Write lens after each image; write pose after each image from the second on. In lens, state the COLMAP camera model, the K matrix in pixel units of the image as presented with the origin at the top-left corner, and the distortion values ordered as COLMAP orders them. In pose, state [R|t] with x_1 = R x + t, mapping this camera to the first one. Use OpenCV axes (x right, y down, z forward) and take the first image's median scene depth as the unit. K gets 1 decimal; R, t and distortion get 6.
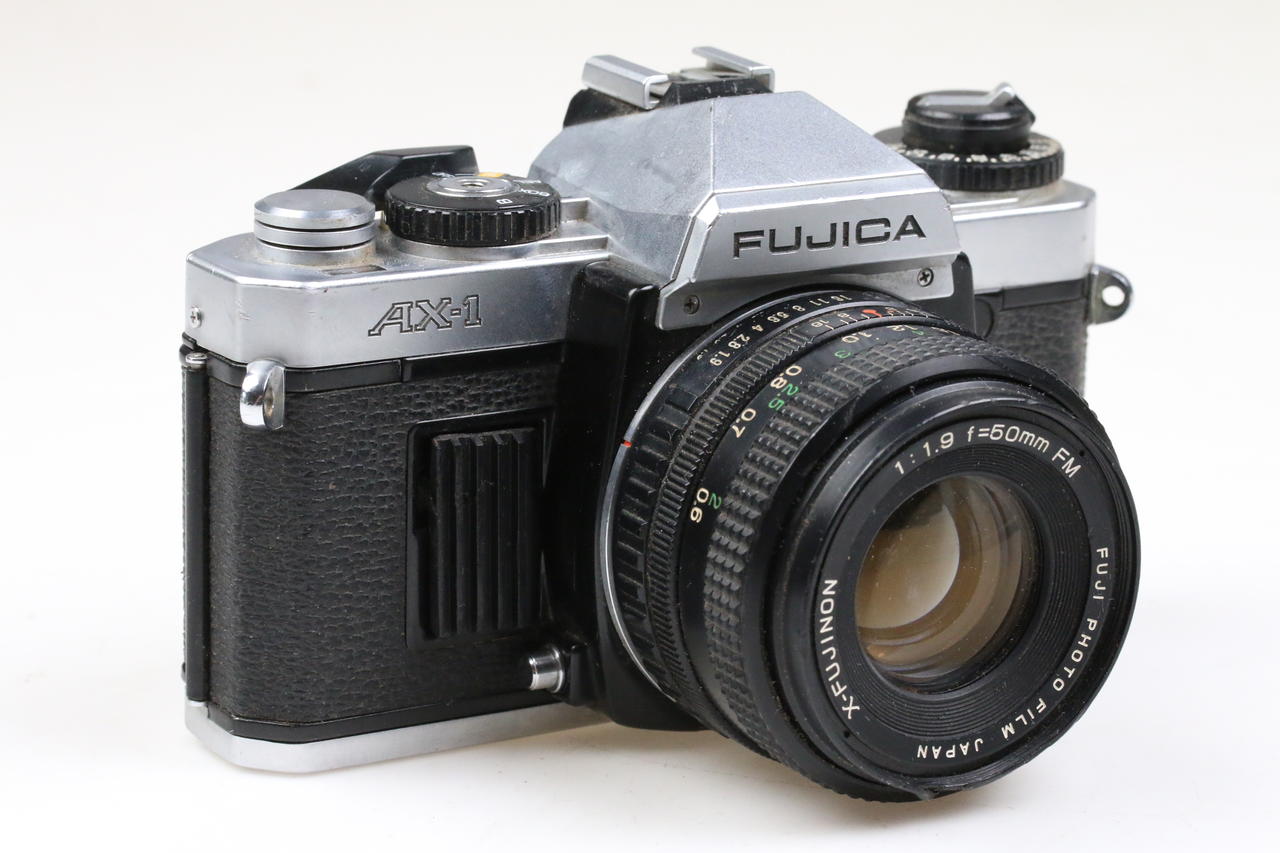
lens RADIAL K [[3692.0, 0, 640.0], [0, 3692.0, 426.5], [0, 0, 1]] dist [-0.171640, 1.313431]
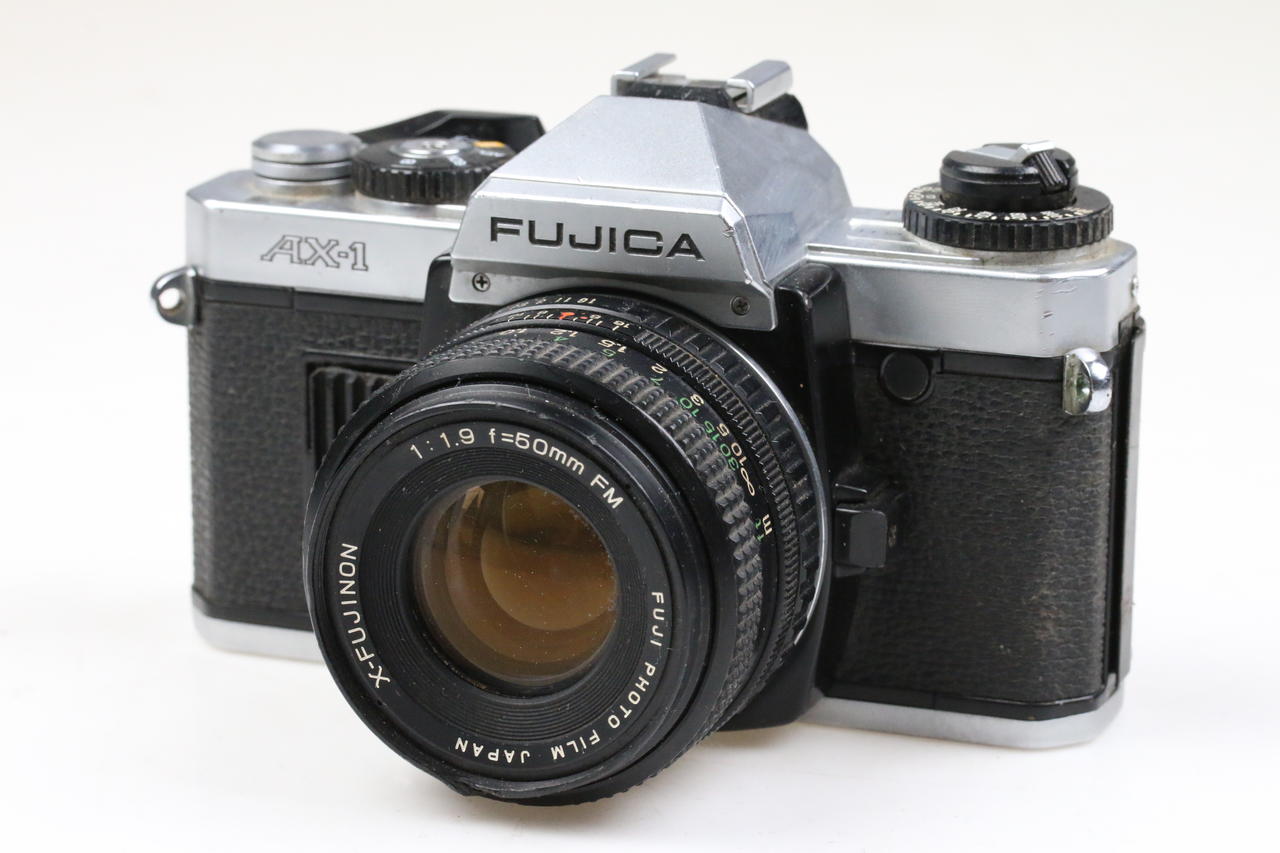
lens RADIAL K [[3692.0, 0, 640.0], [0, 3692.0, 426.5], [0, 0, 1]] dist [-0.171640, 1.313431]
pose [[0.685883, 0.188665, -0.702830, 0.787274], [-0.201774, 0.977245, 0.065419, -0.071008], [0.699179, 0.096943, 0.708343, 0.308259]]
